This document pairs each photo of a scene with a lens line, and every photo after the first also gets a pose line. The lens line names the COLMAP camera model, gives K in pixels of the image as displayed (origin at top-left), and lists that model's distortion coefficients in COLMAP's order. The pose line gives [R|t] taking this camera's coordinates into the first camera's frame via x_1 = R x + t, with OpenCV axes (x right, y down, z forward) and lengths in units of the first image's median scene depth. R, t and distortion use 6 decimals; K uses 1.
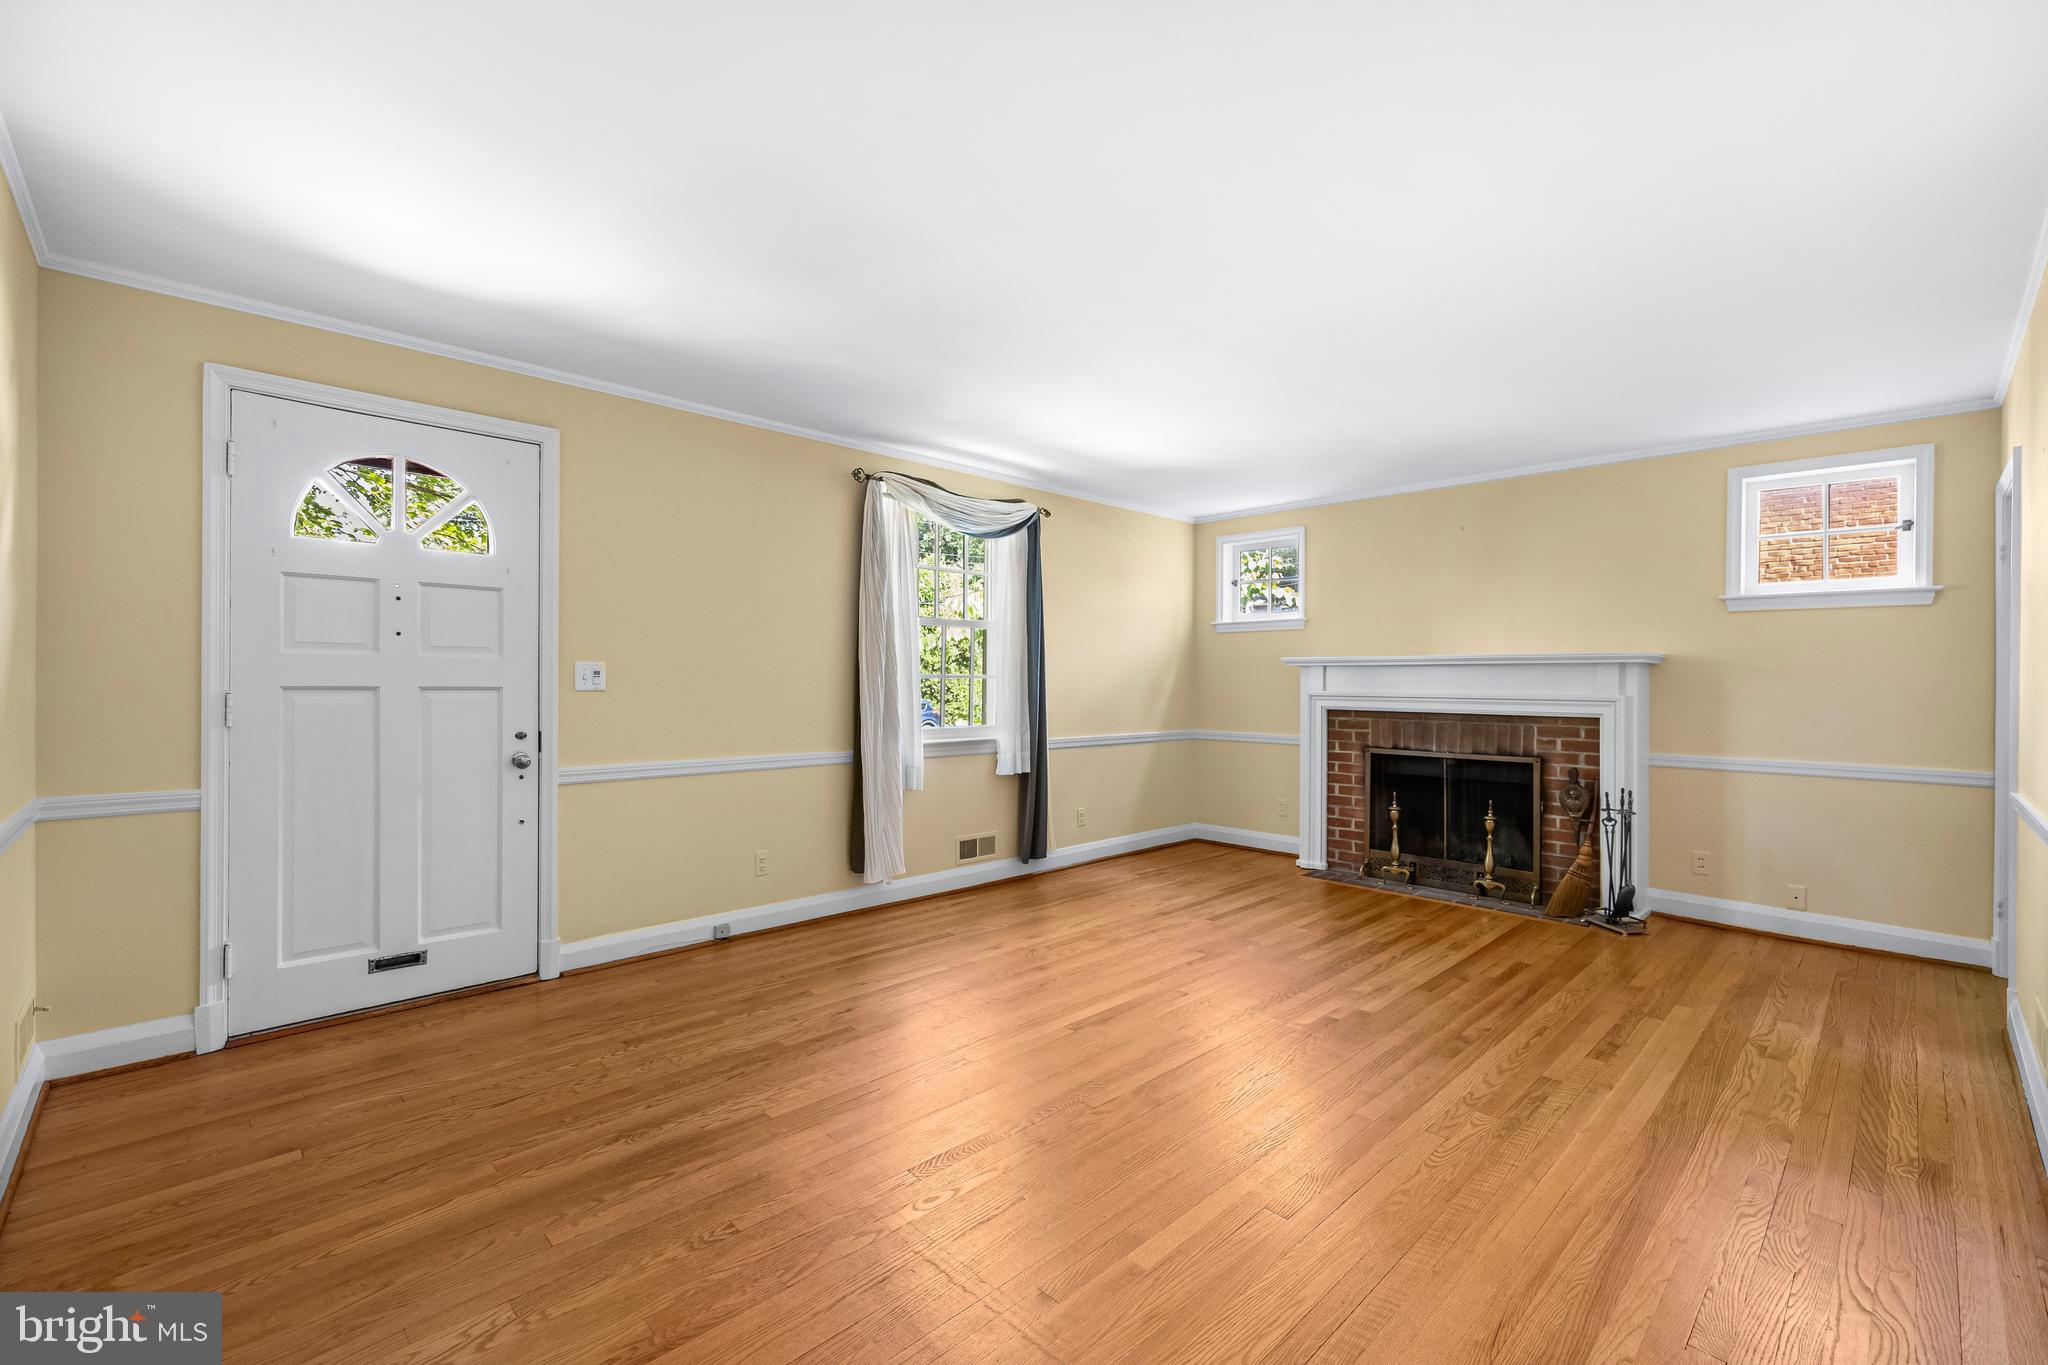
lens RADIAL K [[882.7, 0, 1020.3], [0, 882.7, 684.7], [0, 0, 1]] dist [0.003560, 0.000541]
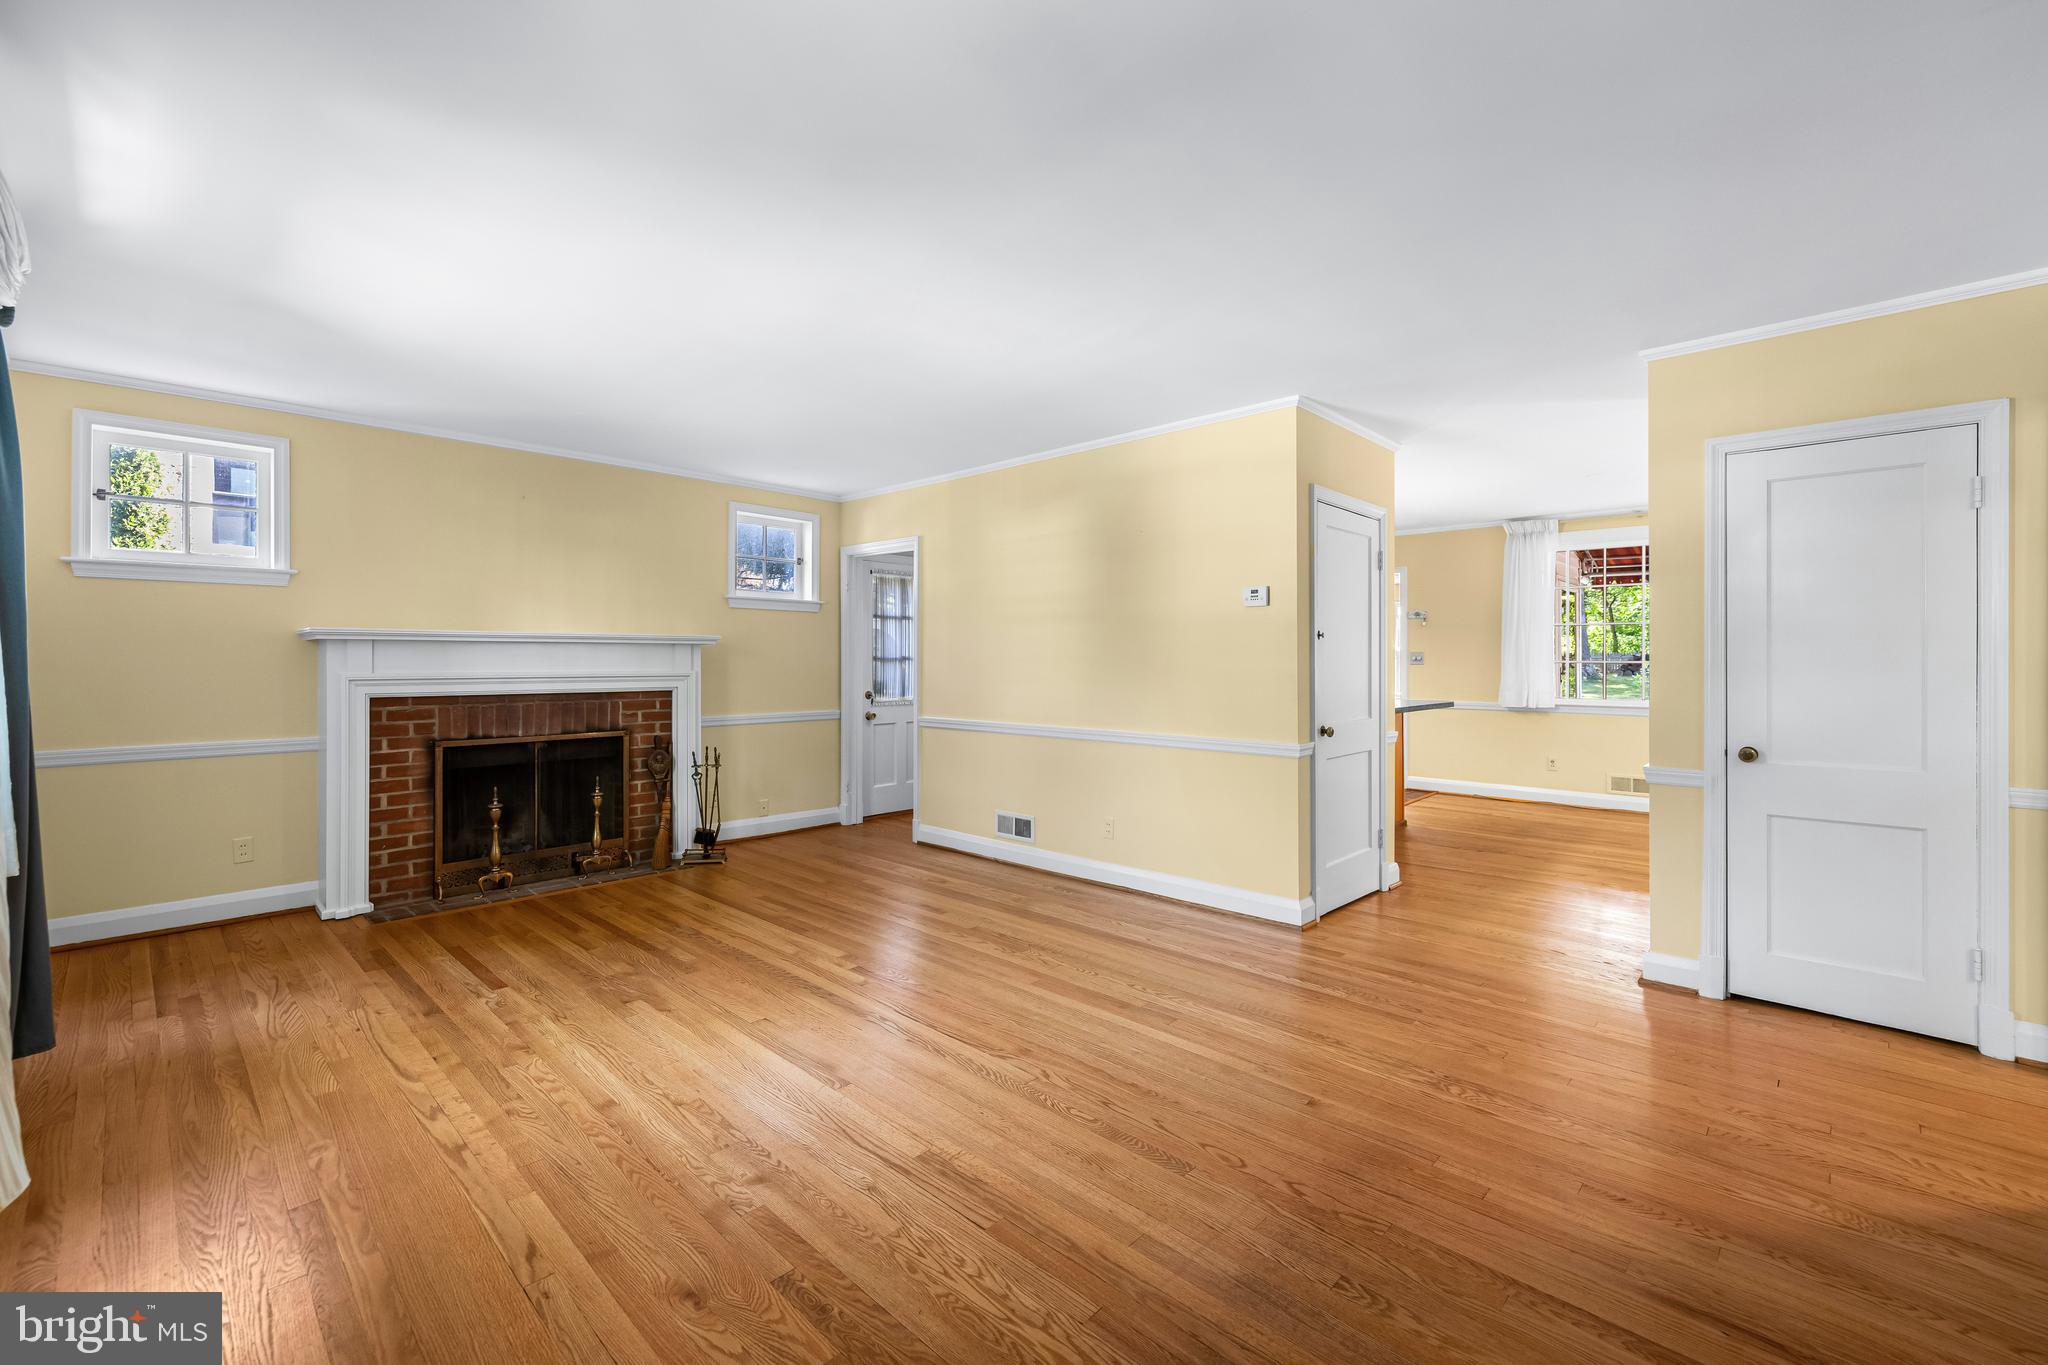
lens RADIAL K [[882.7, 0, 1000.5], [0, 882.7, 653.5], [0, 0, 1]] dist [0.003560, 0.000541]
pose [[-0.045388, 0.001028, 0.998969, -0.519282], [0.003774, 0.999993, -0.000858, -0.008609], [-0.998962, 0.003732, -0.045392, 0.596938]]
